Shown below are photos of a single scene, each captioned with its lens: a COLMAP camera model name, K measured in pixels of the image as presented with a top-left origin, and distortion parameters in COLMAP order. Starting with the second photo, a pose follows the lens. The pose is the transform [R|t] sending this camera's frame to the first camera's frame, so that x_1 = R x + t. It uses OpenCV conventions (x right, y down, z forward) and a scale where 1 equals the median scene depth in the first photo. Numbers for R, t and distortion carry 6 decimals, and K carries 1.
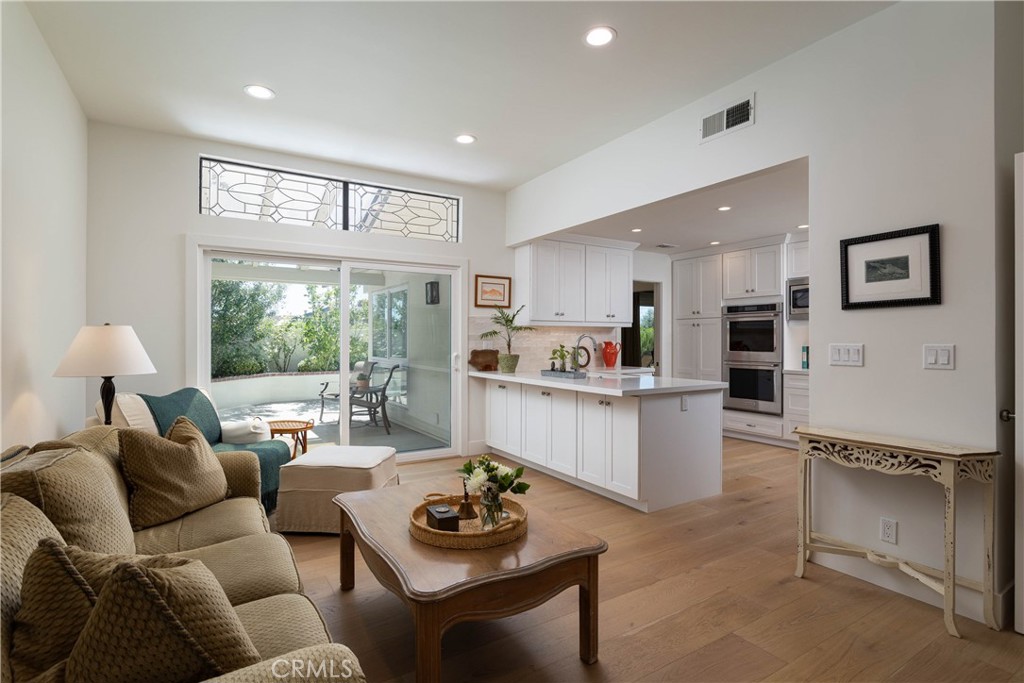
lens RADIAL K [[527.9, 0, 493.3], [0, 527.9, 339.9], [0, 0, 1]] dist [0.002654, 0.000215]
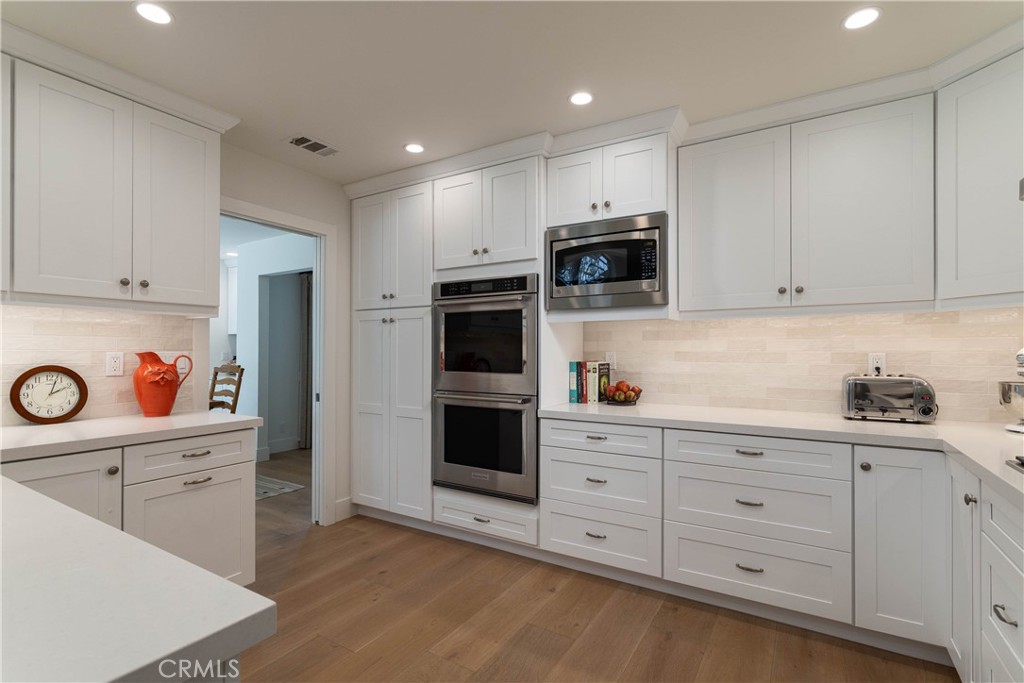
lens RADIAL K [[484.0, 0, 492.7], [0, 484.0, 355.2], [0, 0, 1]] dist [0.001823, 0.001527]
pose [[0.910983, -0.002225, 0.412437, 0.317599], [0.000171, 0.999987, 0.005017, 0.003234], [-0.412443, -0.004500, 0.910972, 0.596378]]
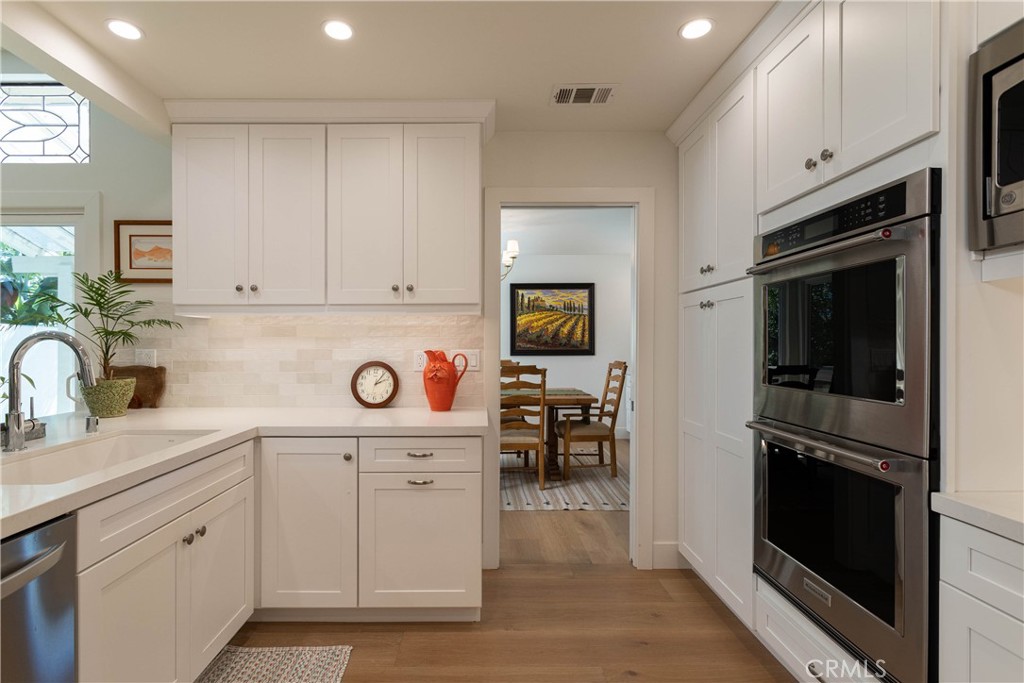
lens RADIAL K [[484.0, 0, 512.0], [0, 484.0, 347.7], [0, 0, 1]] dist [0.001823, 0.001527]
pose [[0.846565, 0.000860, -0.532285, 0.501088], [0.000664, 0.999996, 0.002671, -0.000774], [0.532285, -0.002615, 0.846561, 0.740622]]
